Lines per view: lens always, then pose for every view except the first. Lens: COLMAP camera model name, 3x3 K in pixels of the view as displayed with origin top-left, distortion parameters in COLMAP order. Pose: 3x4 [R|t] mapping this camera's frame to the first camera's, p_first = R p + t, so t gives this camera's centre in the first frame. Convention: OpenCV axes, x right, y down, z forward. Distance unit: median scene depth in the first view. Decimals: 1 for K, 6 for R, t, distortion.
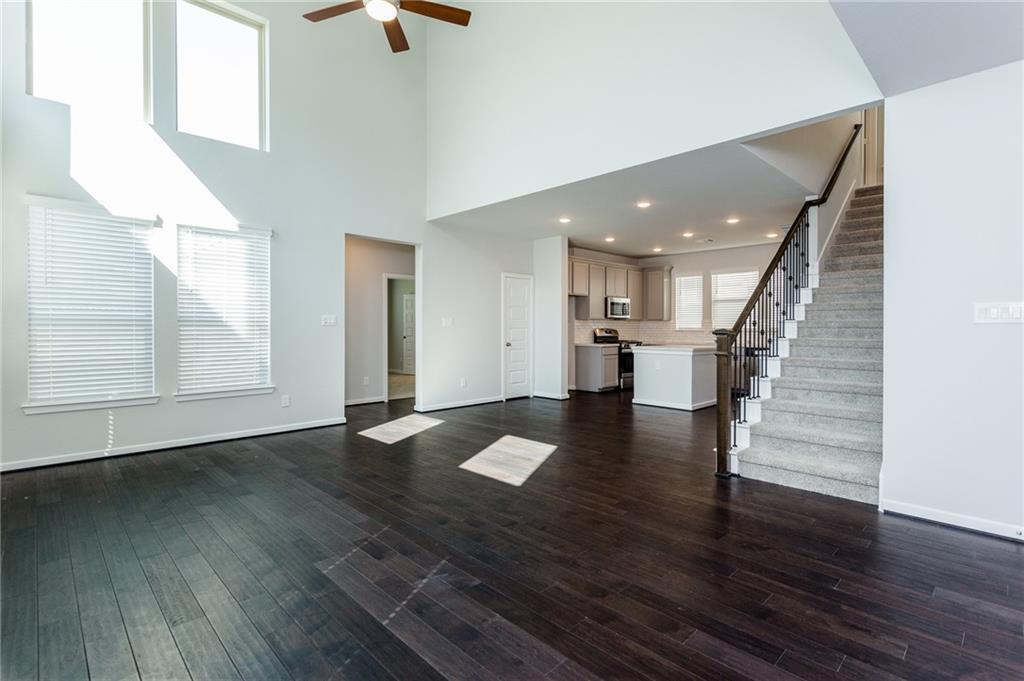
lens RADIAL K [[488.4, 0, 505.6], [0, 488.4, 332.9], [0, 0, 1]] dist [-0.003548, 0.000287]
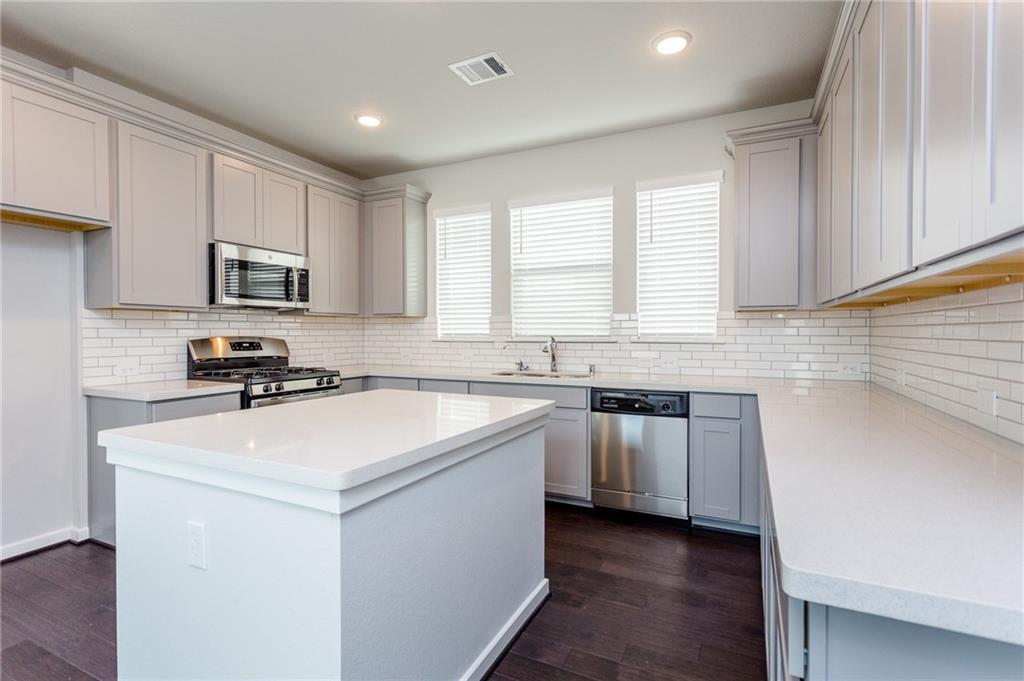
lens RADIAL K [[488.4, 0, 512.0], [0, 488.4, 338.7], [0, 0, 1]] dist [-0.003548, 0.000287]
pose [[0.934437, -0.004567, 0.356098, 0.274947], [0.004863, 0.999988, 0.000064, -0.006417], [-0.356094, 0.001672, 0.934449, 0.610550]]
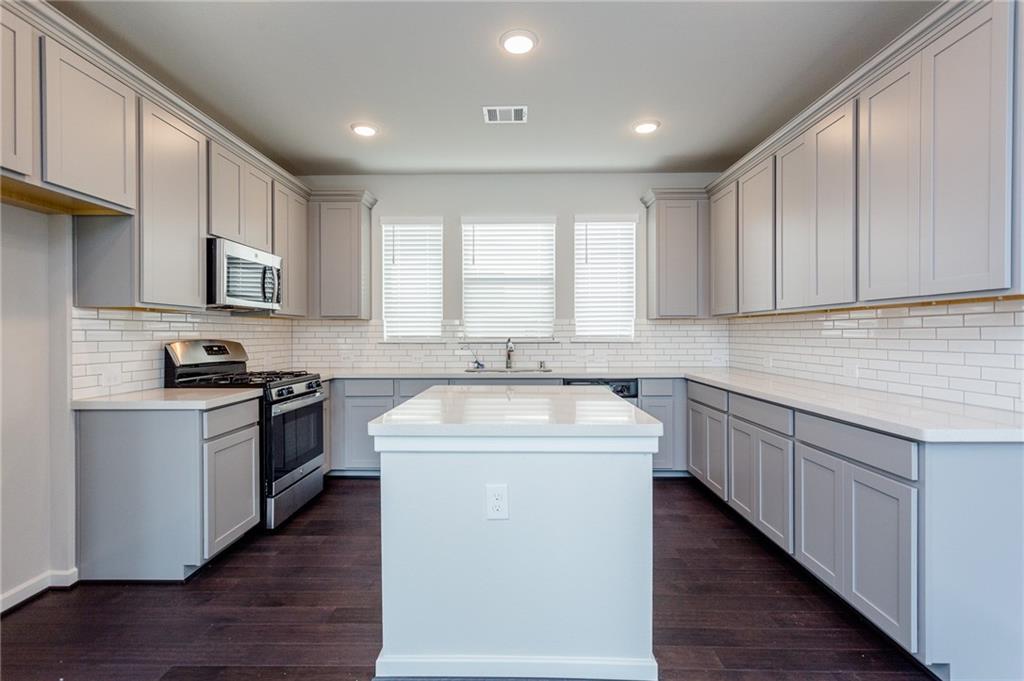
lens RADIAL K [[488.4, 0, 514.9], [0, 488.4, 335.7], [0, 0, 1]] dist [-0.003548, 0.000287]
pose [[0.693916, -0.002670, 0.720051, 0.116633], [0.011662, 0.999904, -0.007531, -0.006783], [-0.719961, 0.013623, 0.693880, 0.644438]]
